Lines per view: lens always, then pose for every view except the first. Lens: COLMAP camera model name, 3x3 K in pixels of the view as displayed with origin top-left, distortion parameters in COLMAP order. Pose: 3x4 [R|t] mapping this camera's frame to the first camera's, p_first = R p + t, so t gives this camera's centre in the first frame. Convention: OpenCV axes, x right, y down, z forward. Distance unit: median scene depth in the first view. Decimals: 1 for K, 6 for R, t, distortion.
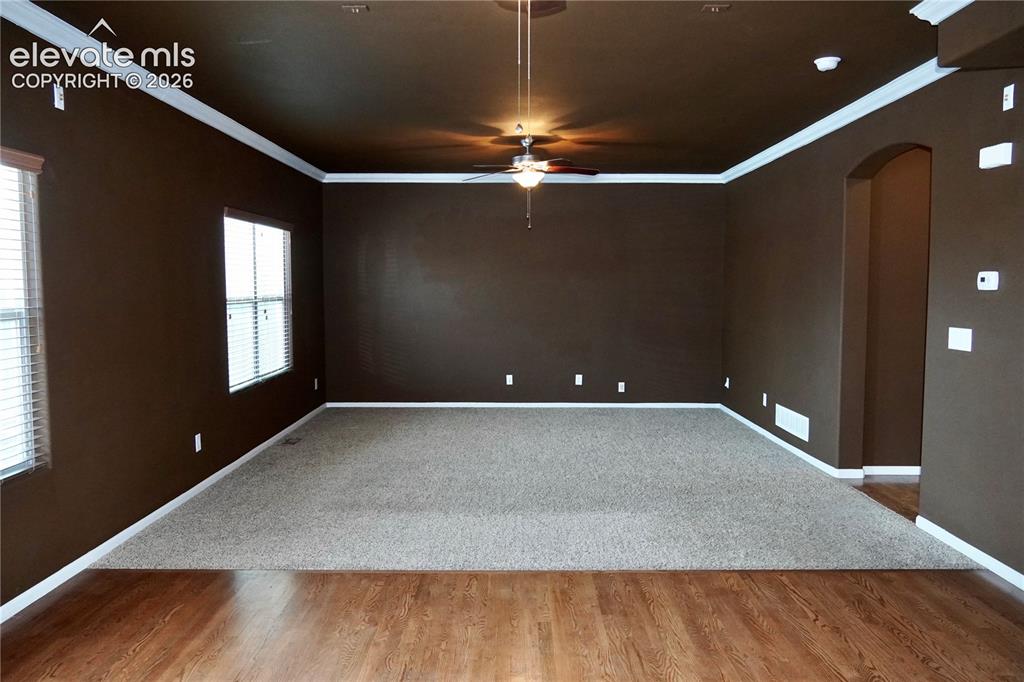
lens RADIAL K [[789.6, 0, 512.0], [0, 789.6, 341.0], [0, 0, 1]] dist [-0.000906, 0.000502]
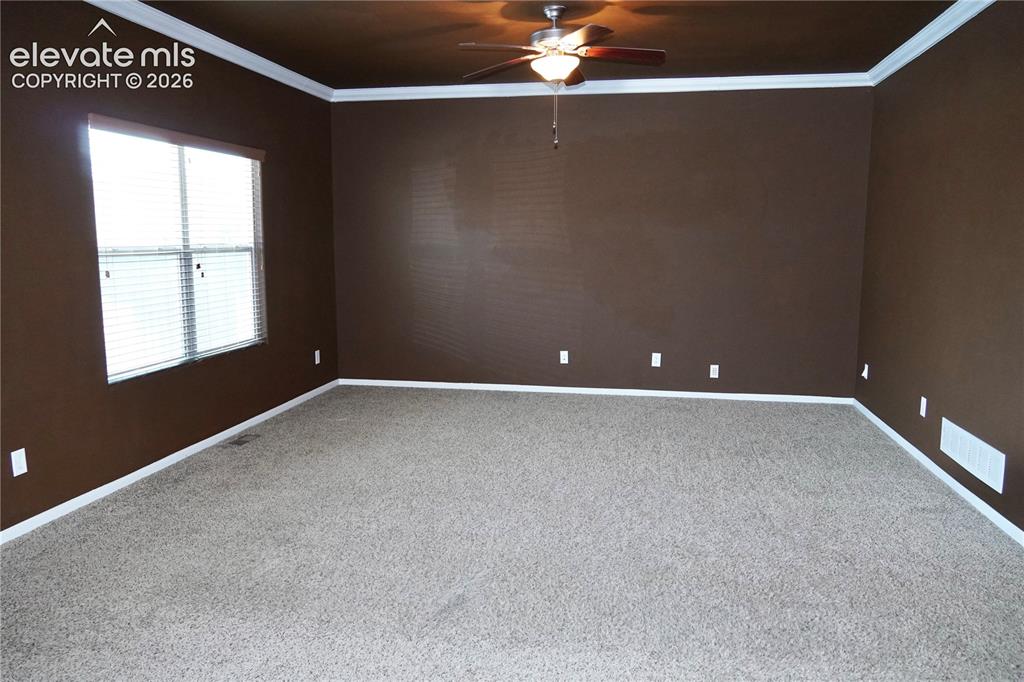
lens RADIAL K [[769.1, 0, 512.0], [0, 769.1, 341.0], [0, 0, 1]] dist [-0.002823, 0.008989]
pose [[0.984765, 0.024608, -0.172141, 0.089621], [-0.013998, 0.997942, 0.062579, -0.015053], [0.173326, -0.059216, 0.983083, 0.306463]]
